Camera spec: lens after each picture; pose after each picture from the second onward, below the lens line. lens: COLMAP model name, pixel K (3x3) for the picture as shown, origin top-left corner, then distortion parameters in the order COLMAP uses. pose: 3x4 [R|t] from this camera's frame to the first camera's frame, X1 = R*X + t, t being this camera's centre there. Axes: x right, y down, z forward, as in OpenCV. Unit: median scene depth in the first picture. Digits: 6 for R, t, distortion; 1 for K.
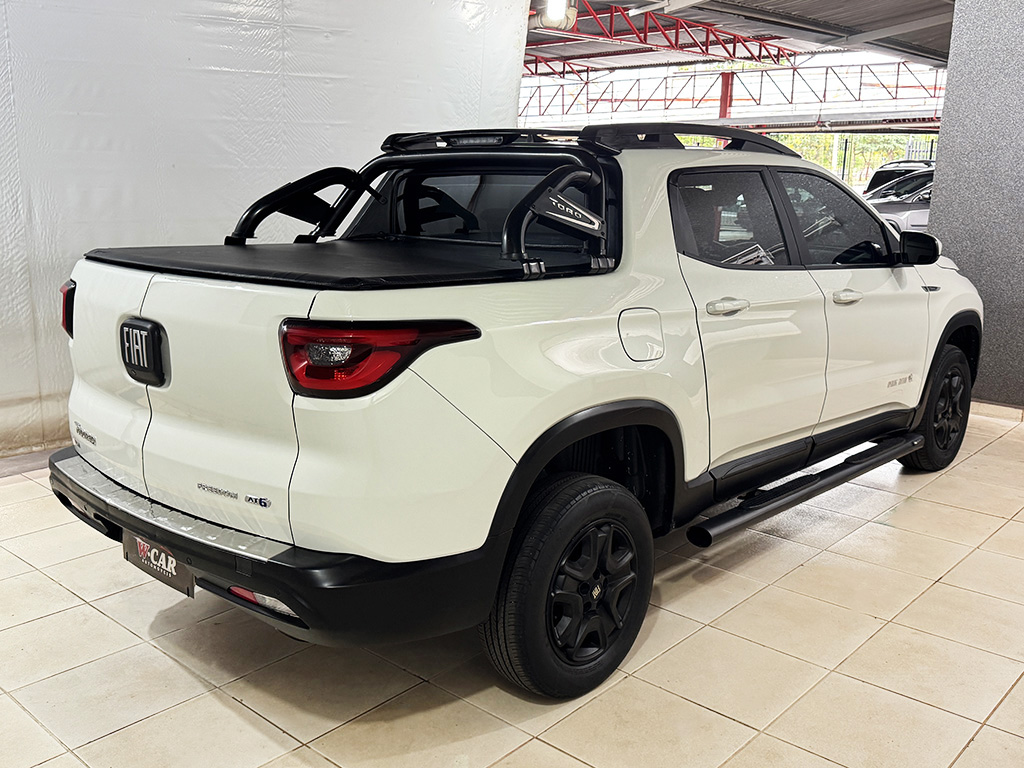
lens RADIAL K [[963.4, 0, 512.0], [0, 963.4, 384.0], [0, 0, 1]] dist [0.020151, -0.002694]
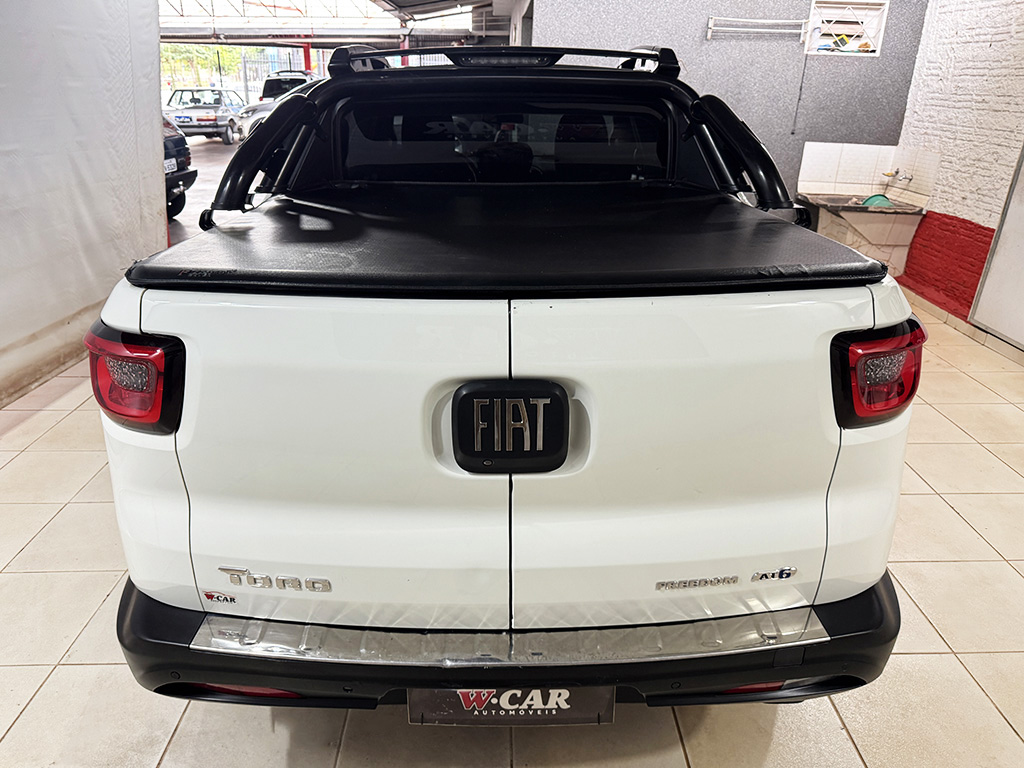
lens RADIAL K [[729.2, 0, 512.0], [0, 729.2, 384.0], [0, 0, 1]] dist [-0.002436, -0.003414]
pose [[0.728362, -0.264461, 0.632100, -0.371127], [0.145158, 0.961130, 0.234859, -0.094530], [-0.669641, -0.079308, 0.738439, 0.365370]]
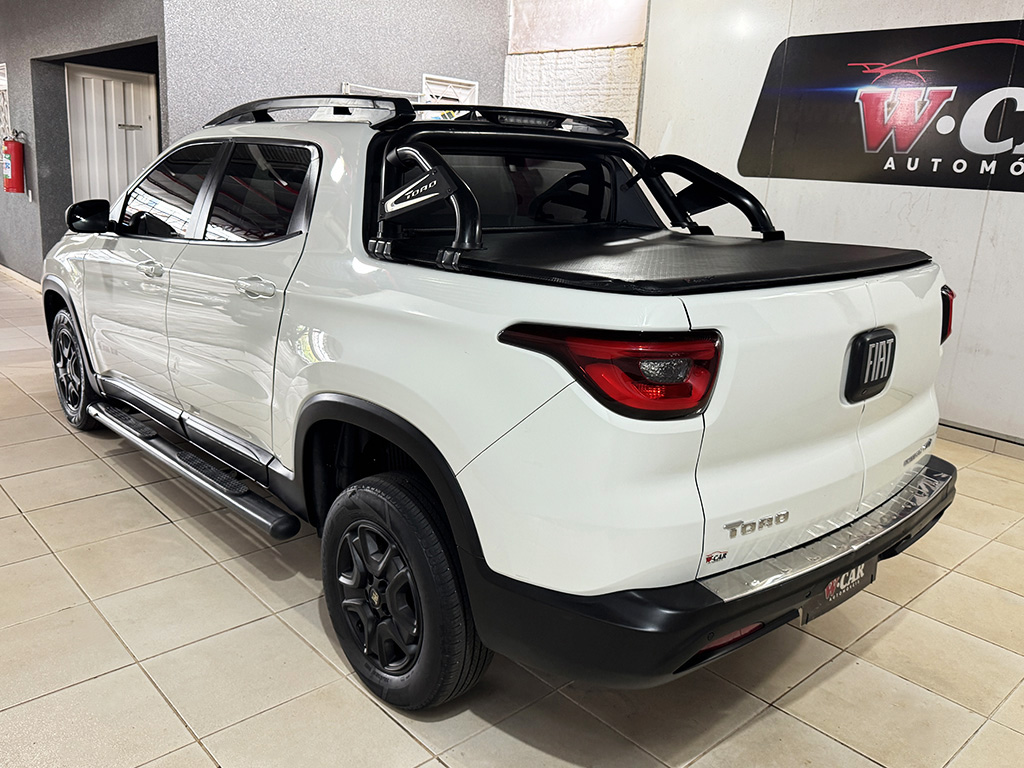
lens RADIAL K [[846.1, 0, 512.0], [0, 846.1, 384.0], [0, 0, 1]] dist [0.006040, 0.000898]
pose [[0.095737, -0.251695, 0.963060, -0.663971], [0.174082, 0.956827, 0.232761, -0.146198], [-0.980066, 0.145368, 0.135419, 0.682219]]
